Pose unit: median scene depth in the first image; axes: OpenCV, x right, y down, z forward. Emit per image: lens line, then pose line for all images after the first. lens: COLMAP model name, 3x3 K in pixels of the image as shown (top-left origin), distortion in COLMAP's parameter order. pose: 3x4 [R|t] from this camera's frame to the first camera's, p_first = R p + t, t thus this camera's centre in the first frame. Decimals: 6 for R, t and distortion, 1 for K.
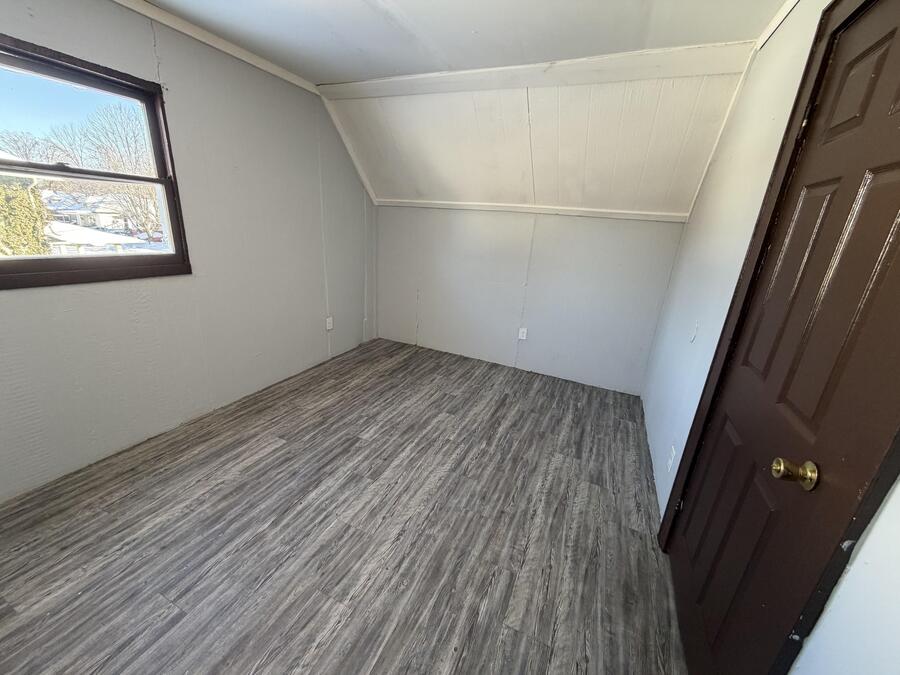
lens RADIAL K [[359.4, 0, 445.3], [0, 359.4, 339.5], [0, 0, 1]] dist [0.000049, 0.000023]
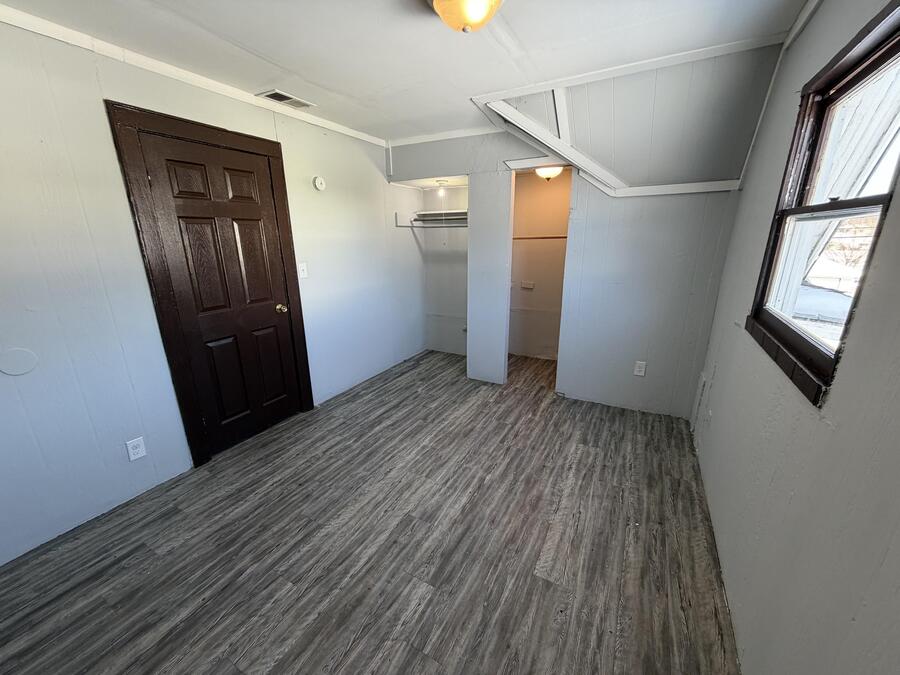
lens RADIAL K [[359.4, 0, 442.5], [0, 359.4, 347.2], [0, 0, 1]] dist [0.000049, 0.000023]
pose [[-0.995028, -0.076965, 0.063205, -0.324492], [-0.026136, 0.814202, 0.579993, -0.549145], [-0.096101, 0.575457, -0.812166, 1.557533]]
